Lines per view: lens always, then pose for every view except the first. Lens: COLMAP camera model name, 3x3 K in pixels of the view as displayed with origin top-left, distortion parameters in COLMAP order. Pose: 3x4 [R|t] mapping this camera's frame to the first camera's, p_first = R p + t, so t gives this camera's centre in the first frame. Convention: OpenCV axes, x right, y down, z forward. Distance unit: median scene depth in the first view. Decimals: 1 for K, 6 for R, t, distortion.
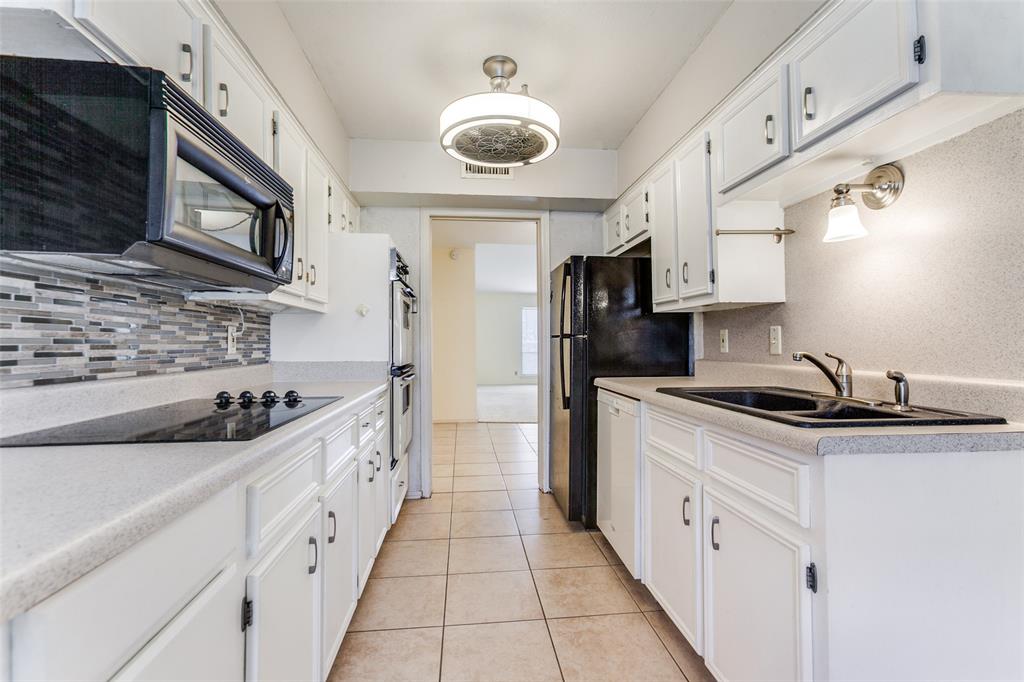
lens RADIAL K [[468.5, 0, 520.9], [0, 468.5, 339.4], [0, 0, 1]] dist [0.000546, 0.005337]
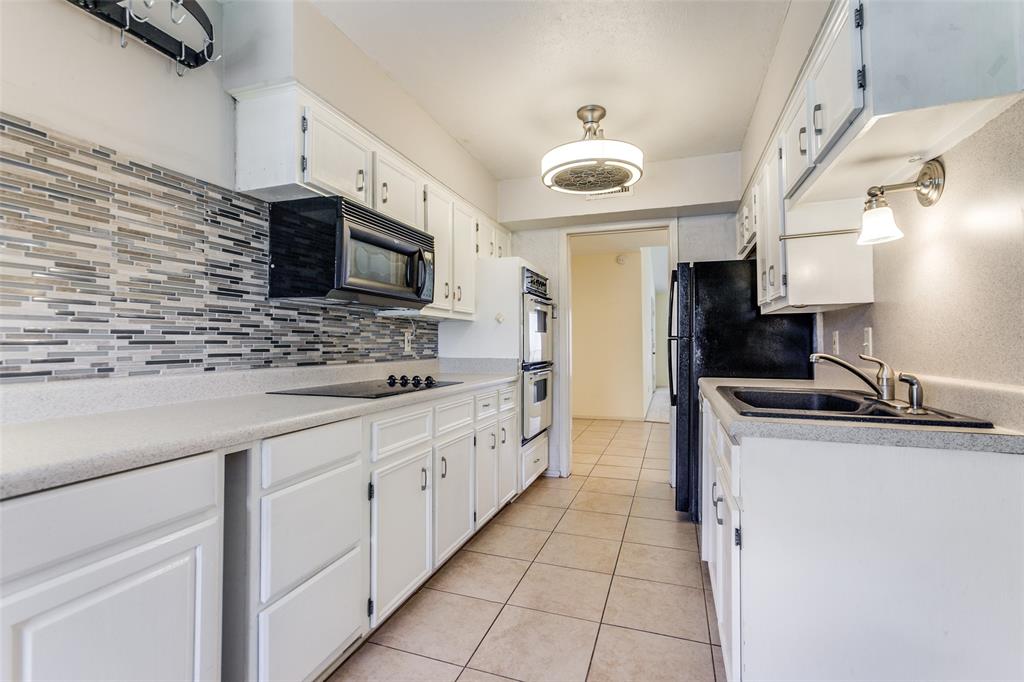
lens RADIAL K [[468.5, 0, 505.9], [0, 468.5, 341.4], [0, 0, 1]] dist [0.000546, 0.005337]
pose [[0.898640, 0.000675, -0.438685, 0.312784], [0.000312, 0.999998, 0.002179, -0.002692], [0.438686, -0.002095, 0.898638, -0.185225]]
